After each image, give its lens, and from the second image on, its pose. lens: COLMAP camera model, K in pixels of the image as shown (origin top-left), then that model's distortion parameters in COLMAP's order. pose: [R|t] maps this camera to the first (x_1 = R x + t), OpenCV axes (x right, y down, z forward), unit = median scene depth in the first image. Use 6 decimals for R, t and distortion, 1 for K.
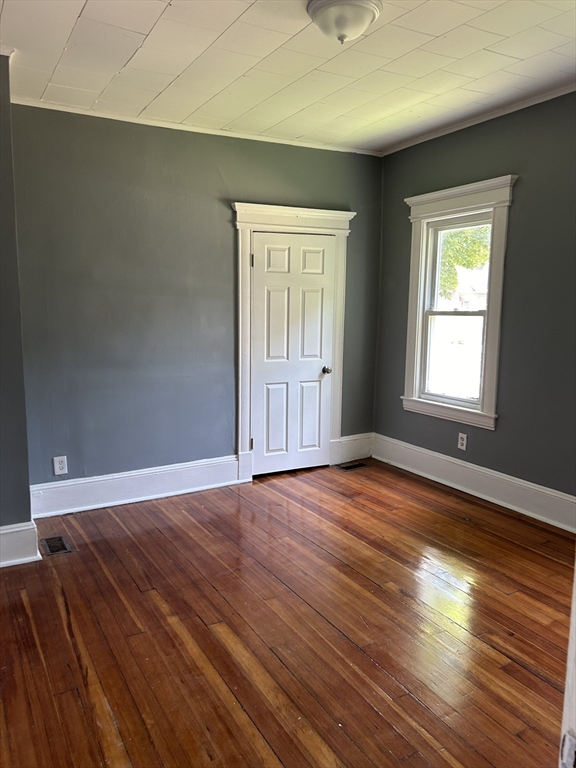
lens RADIAL K [[587.9, 0, 288.0], [0, 587.9, 384.0], [0, 0, 1]] dist [0.043318, 0.000400]
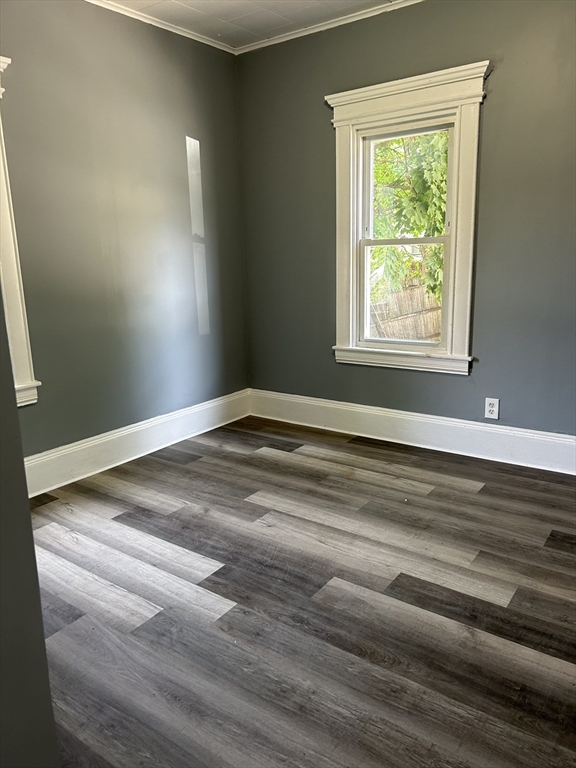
lens RADIAL K [[587.9, 0, 288.0], [0, 587.9, 384.0], [0, 0, 1]] dist [0.043318, 0.000400]
pose [[0.920382, -0.122936, 0.371192, -0.189725], [0.088971, 0.990232, 0.107351, -0.022139], [-0.380764, -0.065778, 0.922330, 0.262179]]
